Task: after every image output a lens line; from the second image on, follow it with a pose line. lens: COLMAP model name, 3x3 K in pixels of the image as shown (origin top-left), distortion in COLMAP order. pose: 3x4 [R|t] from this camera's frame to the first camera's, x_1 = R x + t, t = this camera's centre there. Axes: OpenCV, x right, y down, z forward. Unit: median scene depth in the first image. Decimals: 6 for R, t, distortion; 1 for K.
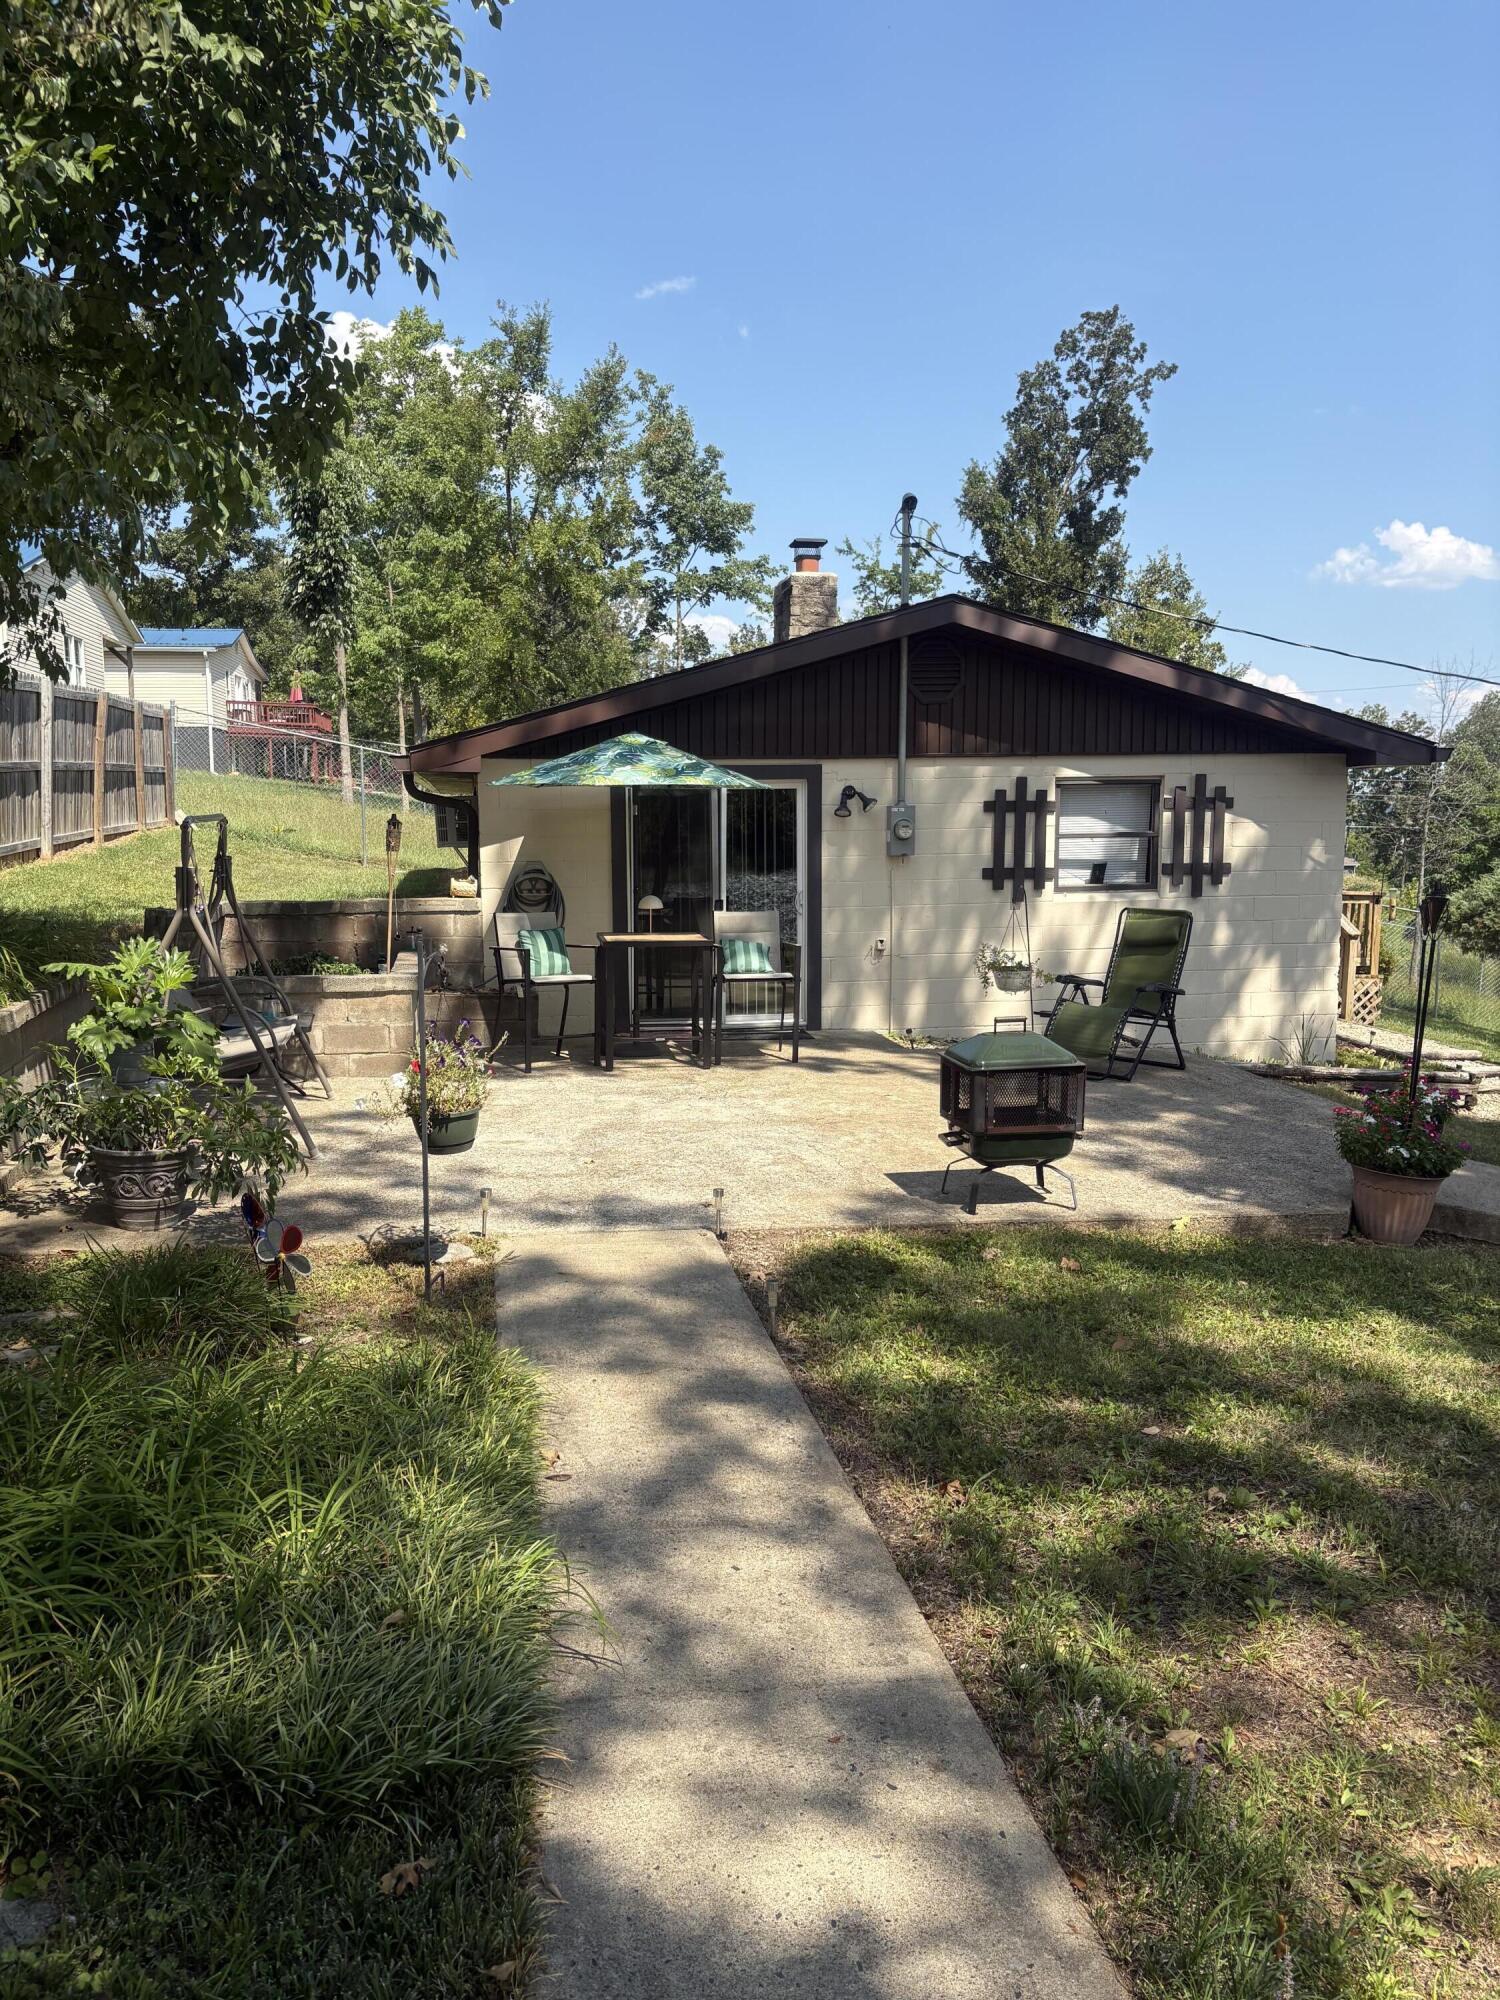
lens RADIAL K [[1471.8, 0, 750.0], [0, 1471.8, 1000.0], [0, 0, 1]] dist [0.075043, -0.001055]
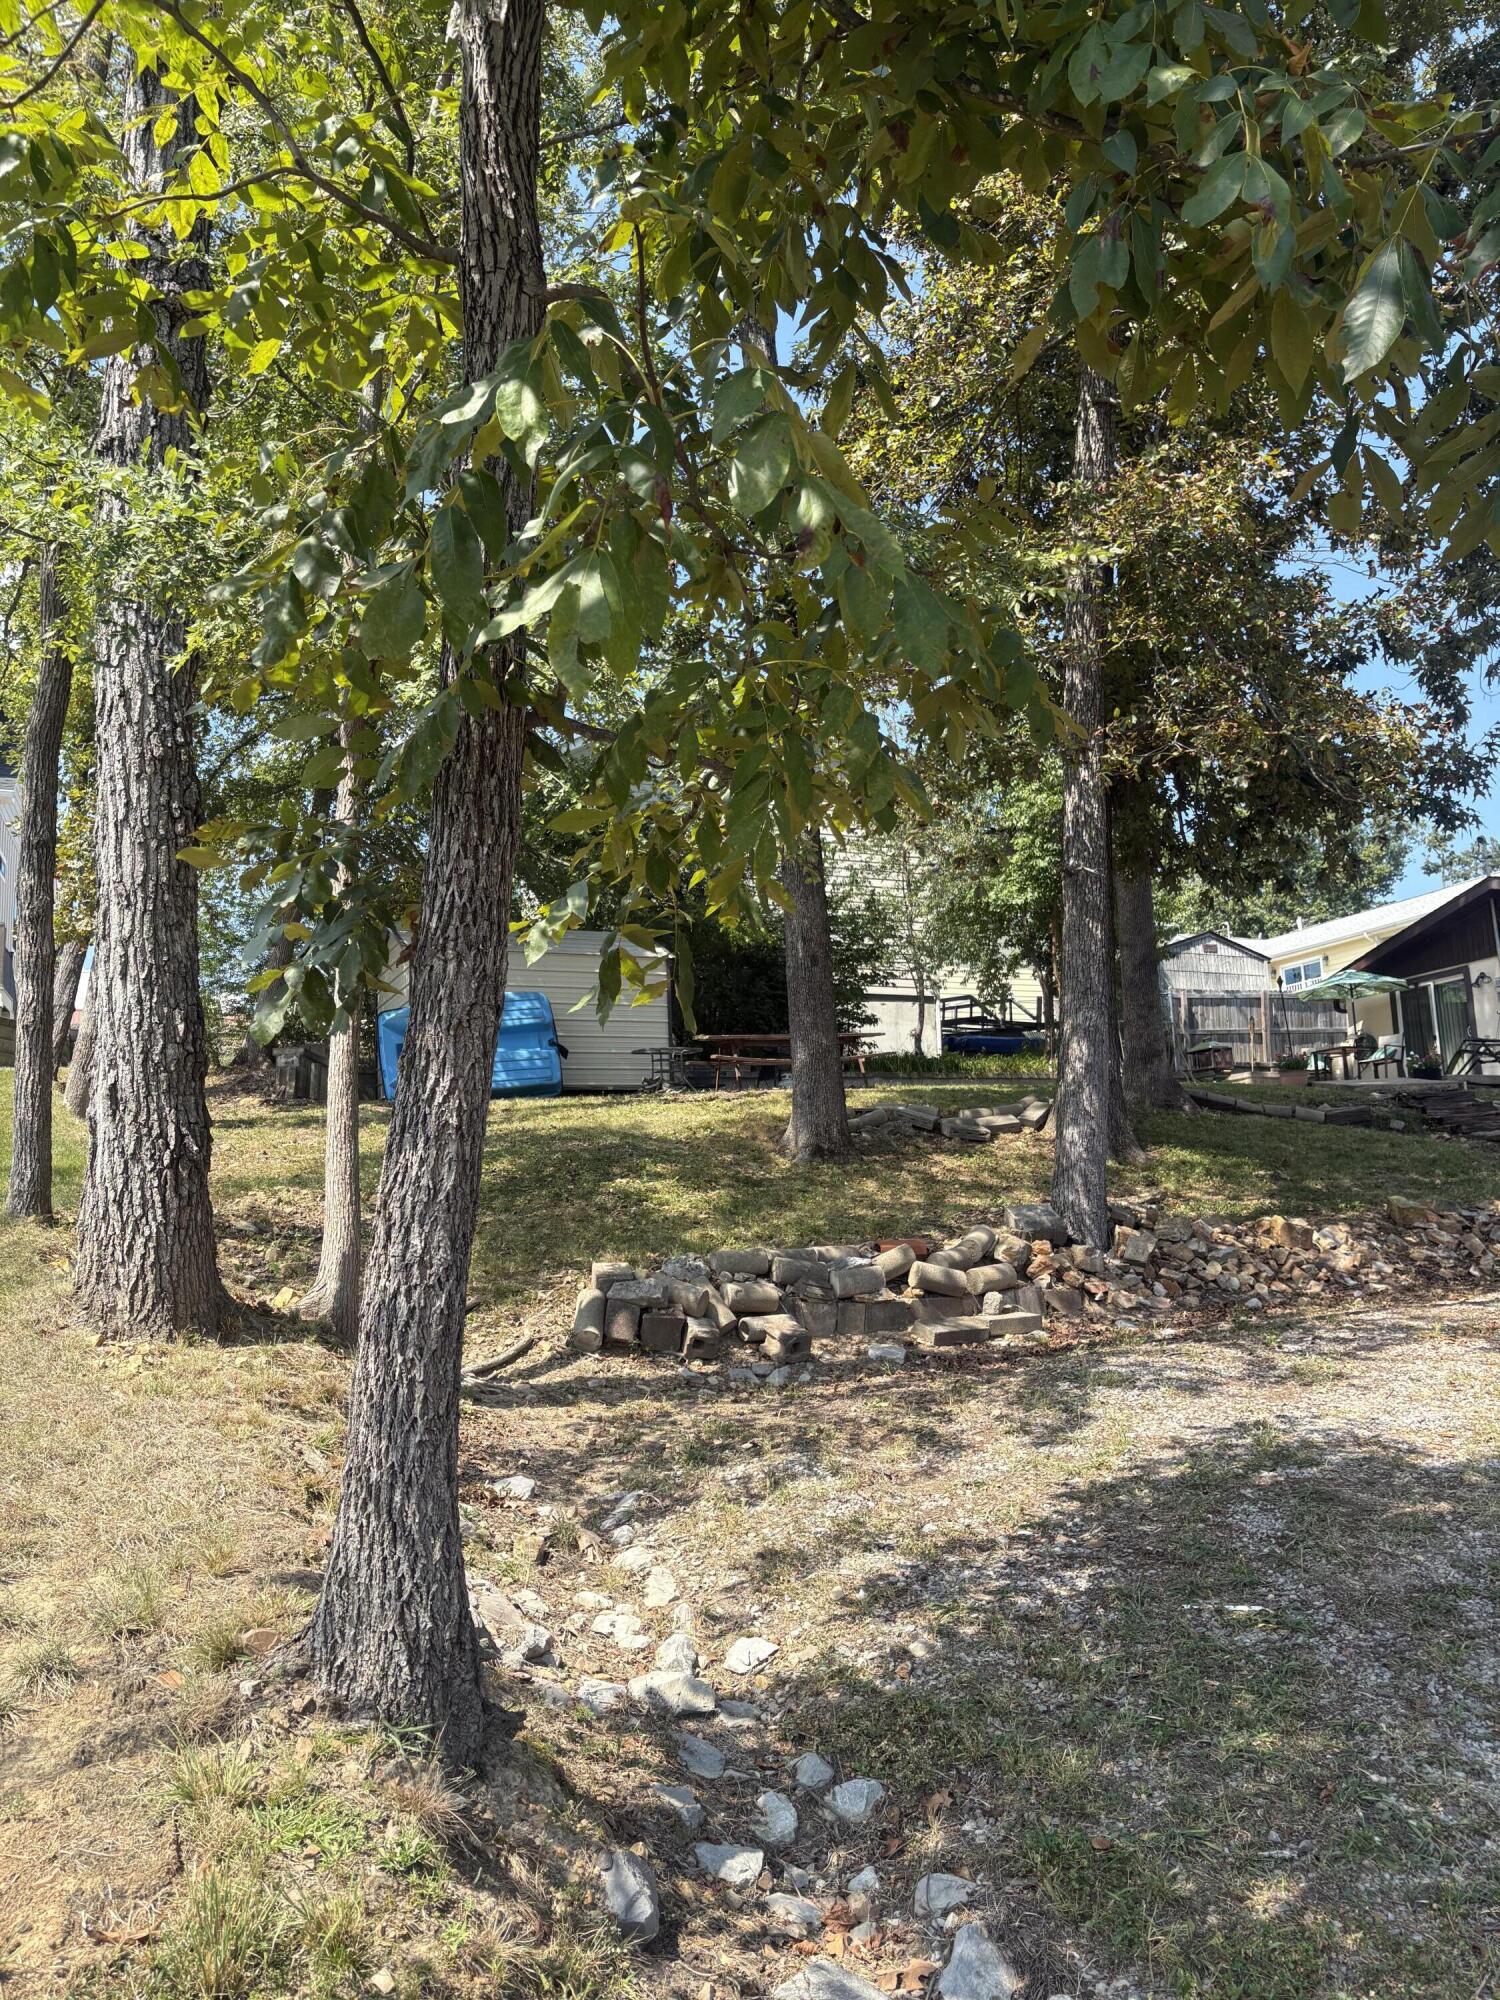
lens RADIAL K [[1495.5, 0, 750.0], [0, 1495.5, 1000.0], [0, 0, 1]] dist [0.008138, -0.006228]
pose [[0.231224, -0.171642, -0.957640, 1.770017], [-0.082078, 0.977364, -0.194995, 0.371329], [0.969432, 0.123688, 0.211902, -0.410876]]
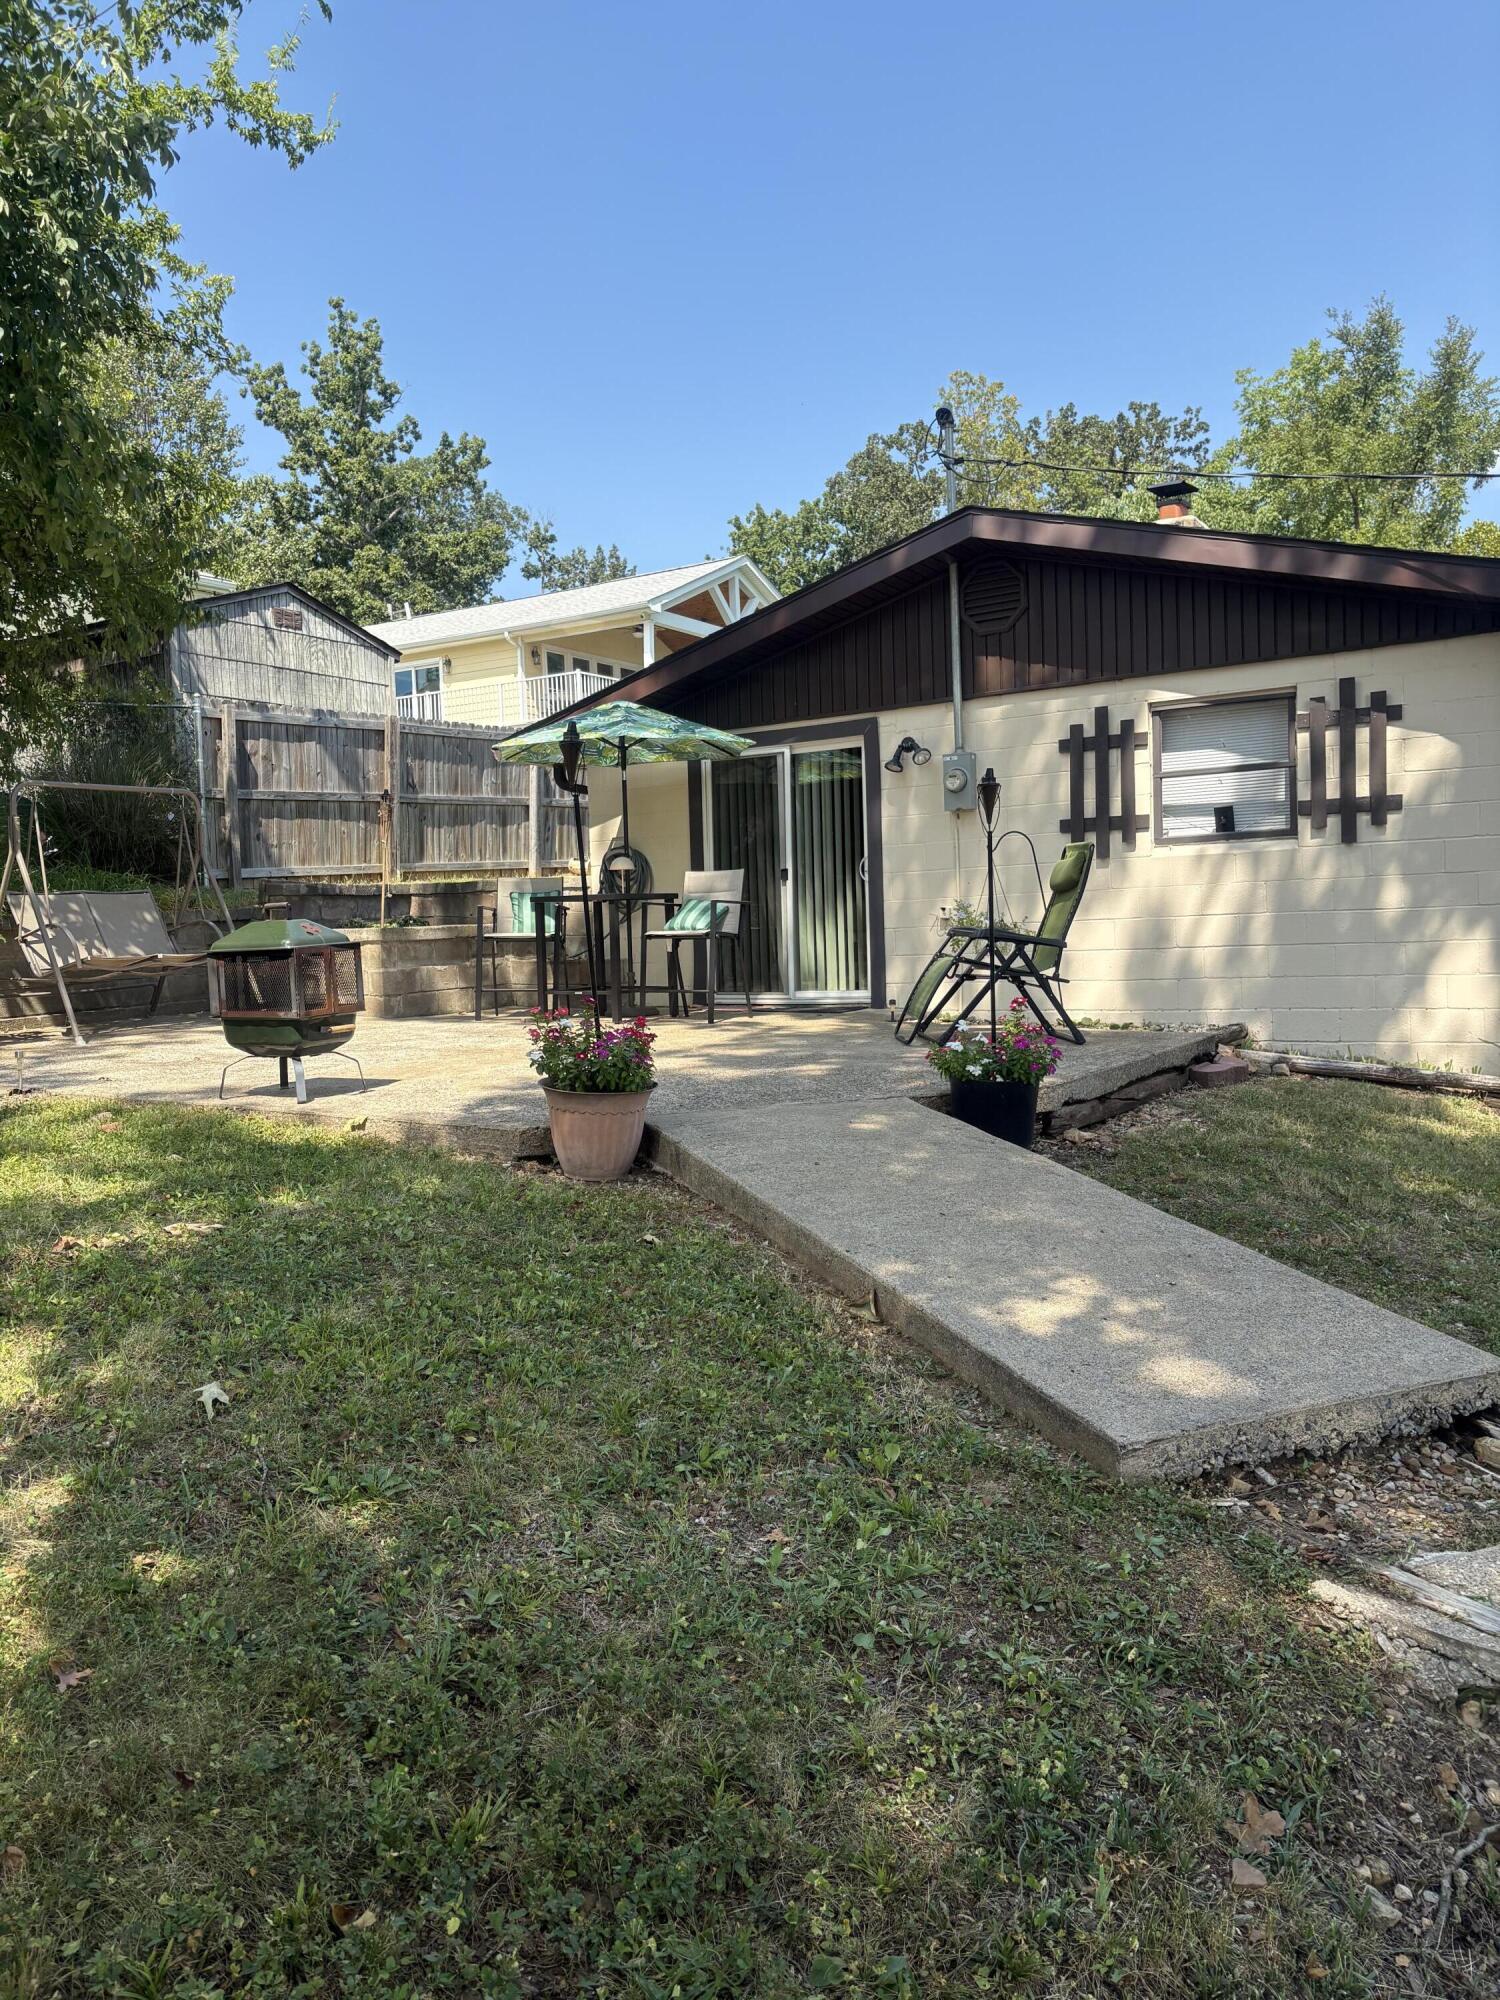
lens RADIAL K [[1495.5, 0, 750.0], [0, 1495.5, 1000.0], [0, 0, 1]] dist [0.008138, -0.006228]
pose [[0.744455, 0.014050, -0.667525, 0.591985], [-0.050112, 0.998134, -0.034879, 0.050322], [0.665789, 0.059417, 0.743770, 0.258054]]
